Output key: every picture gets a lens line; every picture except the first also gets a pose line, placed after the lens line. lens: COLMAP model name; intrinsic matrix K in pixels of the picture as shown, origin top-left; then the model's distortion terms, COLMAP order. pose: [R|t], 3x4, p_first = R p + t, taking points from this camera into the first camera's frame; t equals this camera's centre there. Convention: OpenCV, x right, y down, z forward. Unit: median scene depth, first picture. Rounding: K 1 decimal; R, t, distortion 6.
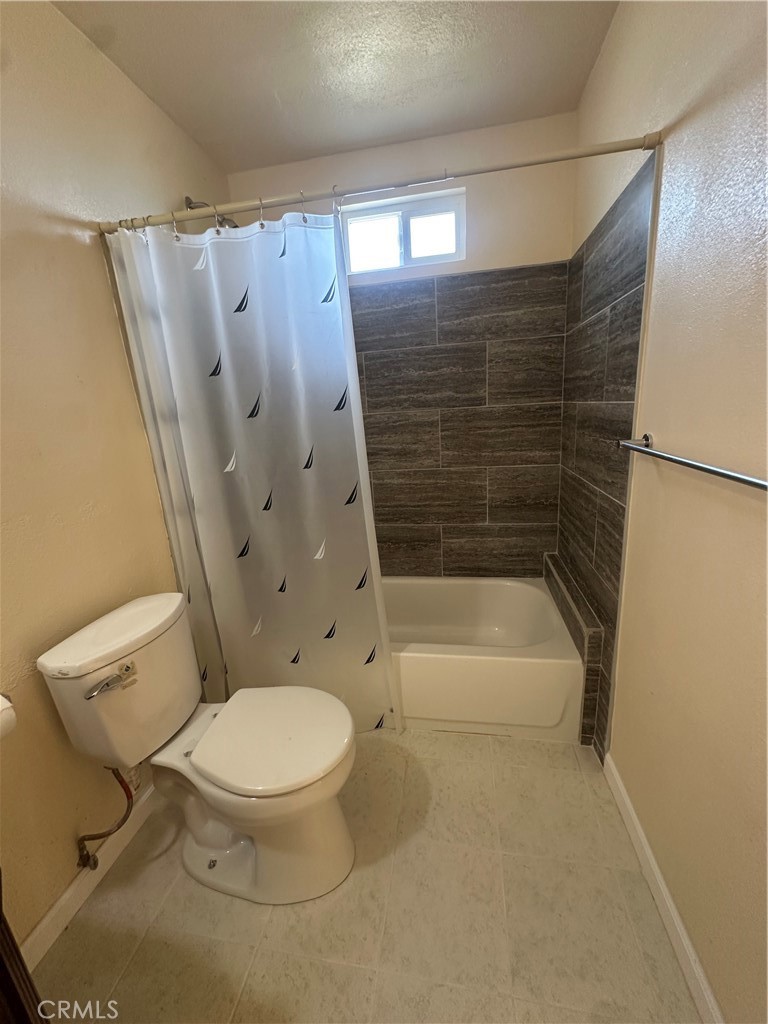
lens RADIAL K [[411.6, 0, 382.5], [0, 411.6, 510.5], [0, 0, 1]] dist [-0.003078, 0.000099]
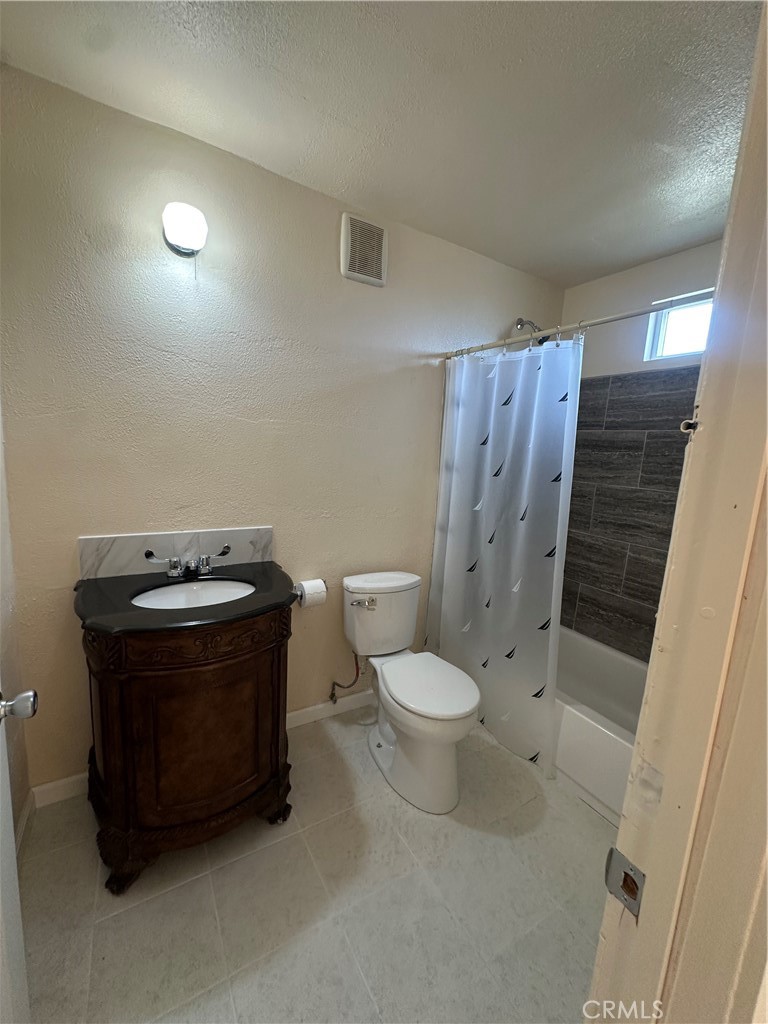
lens RADIAL K [[411.6, 0, 382.5], [0, 411.6, 510.5], [0, 0, 1]] dist [-0.003078, 0.000099]
pose [[0.654055, 0.216619, -0.724768, 0.425899], [-0.287657, 0.957365, 0.026546, -0.036463], [0.699618, 0.191122, 0.688482, -0.195482]]
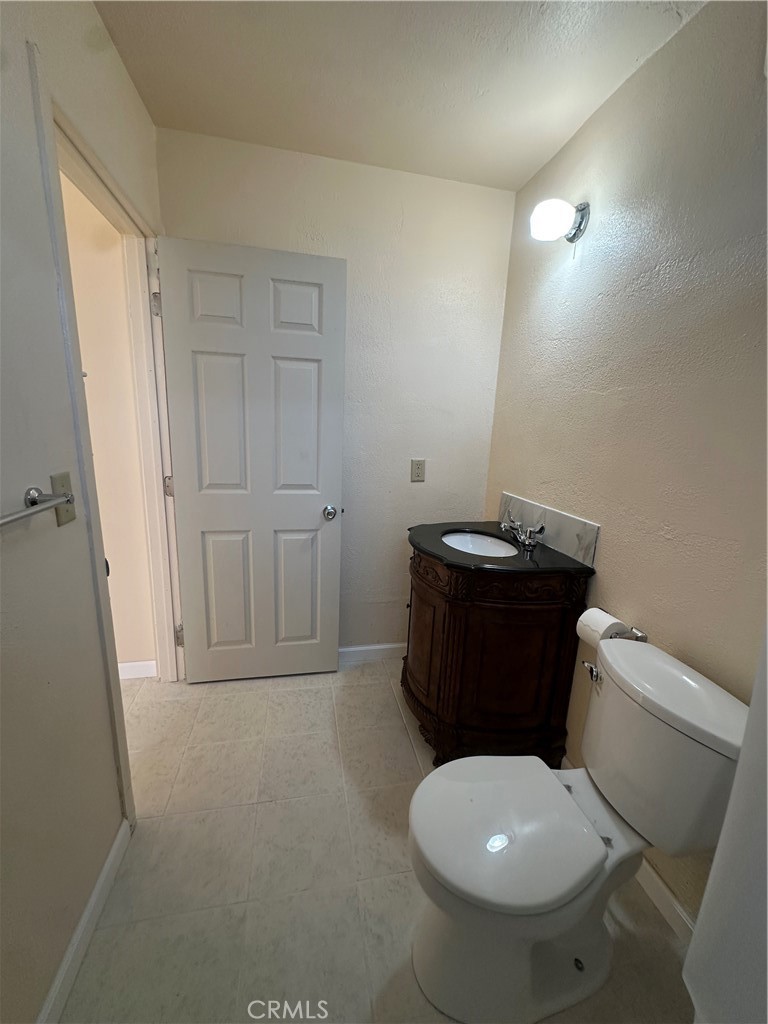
lens RADIAL K [[411.6, 0, 382.5], [0, 411.6, 510.5], [0, 0, 1]] dist [-0.003078, 0.000099]
pose [[-0.929751, 0.105664, -0.352700, 0.149162], [-0.072974, 0.886049, 0.457813, -0.292426], [0.360884, 0.451390, -0.816094, 0.983835]]
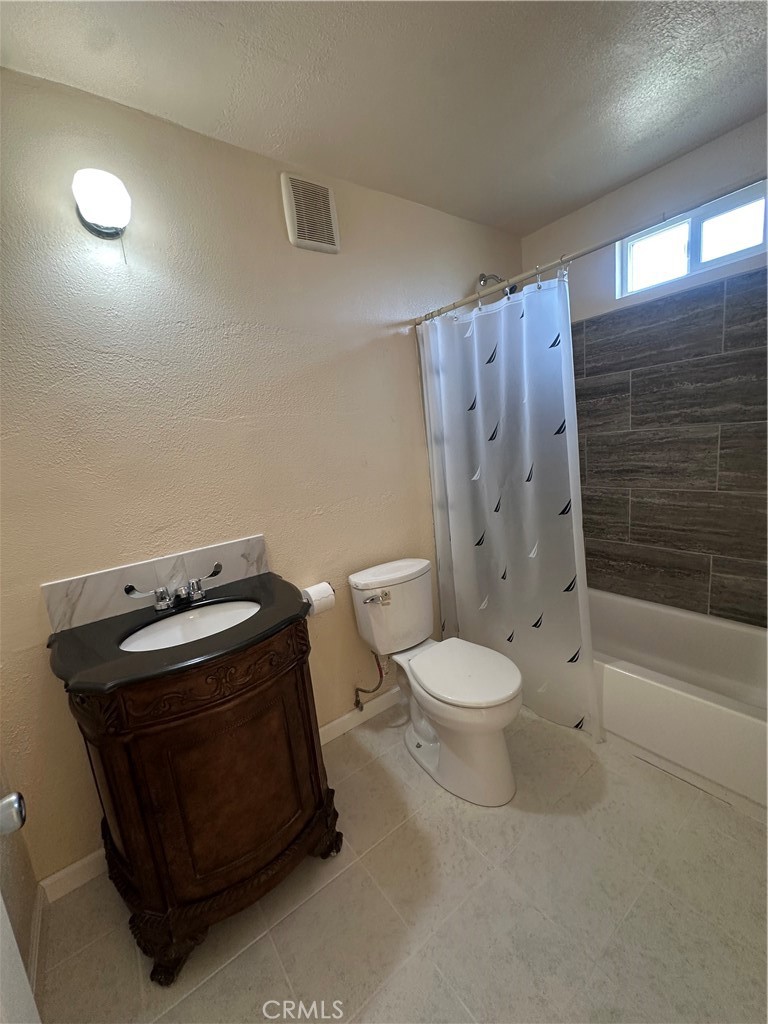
lens RADIAL K [[411.6, 0, 382.5], [0, 411.6, 510.5], [0, 0, 1]] dist [-0.003078, 0.000099]
pose [[0.731028, 0.110765, -0.673297, 0.304883], [-0.122325, 0.992025, 0.030385, -0.000535], [0.671293, 0.060148, 0.738748, -0.175063]]
